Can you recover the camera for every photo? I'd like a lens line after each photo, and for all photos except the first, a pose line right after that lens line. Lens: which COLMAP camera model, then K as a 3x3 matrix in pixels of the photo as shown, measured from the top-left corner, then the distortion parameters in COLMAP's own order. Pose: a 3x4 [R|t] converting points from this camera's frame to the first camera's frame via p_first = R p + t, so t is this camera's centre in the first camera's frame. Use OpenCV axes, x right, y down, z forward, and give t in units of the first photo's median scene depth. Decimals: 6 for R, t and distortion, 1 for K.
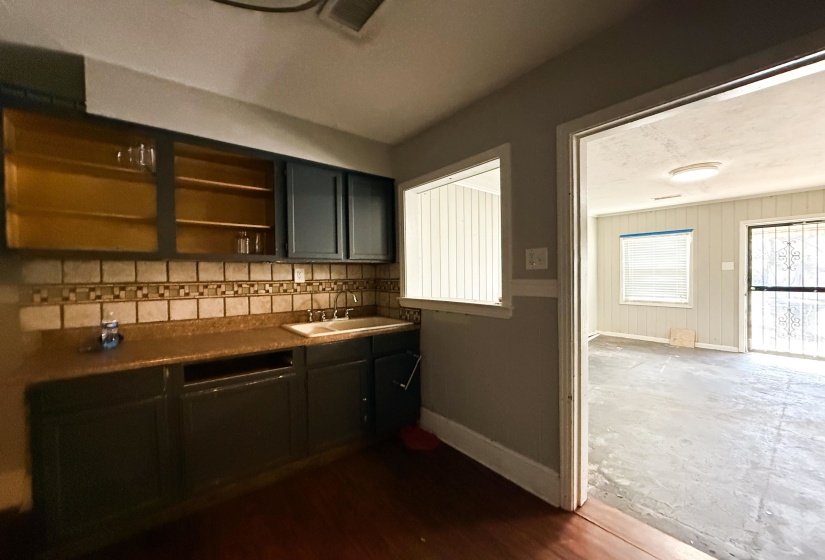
lens RADIAL K [[325.4, 0, 412.5], [0, 325.4, 280.0], [0, 0, 1]] dist [0.000239, -0.000075]
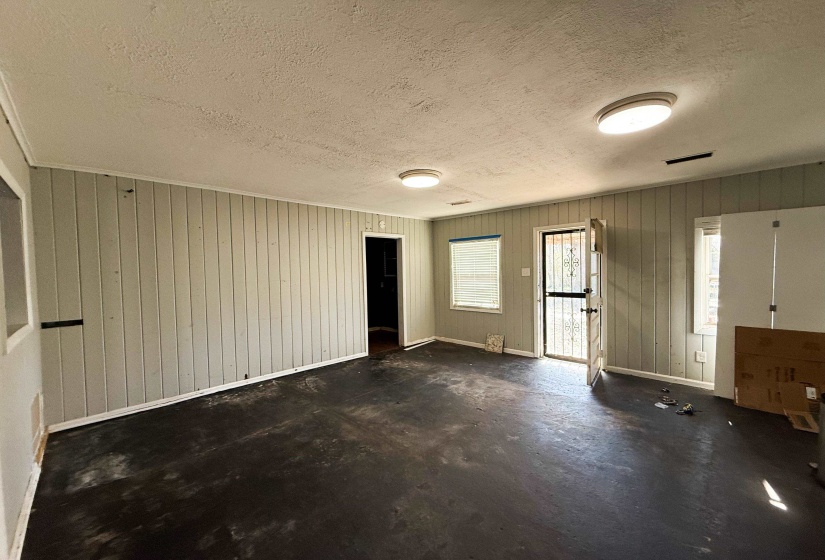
lens RADIAL K [[325.4, 0, 412.5], [0, 325.4, 280.0], [0, 0, 1]] dist [0.000239, -0.000075]
pose [[0.993634, -0.010102, 0.112204, 0.514200], [0.008824, 0.999890, 0.011881, -0.033963], [-0.112311, -0.010815, 0.993614, 0.042882]]
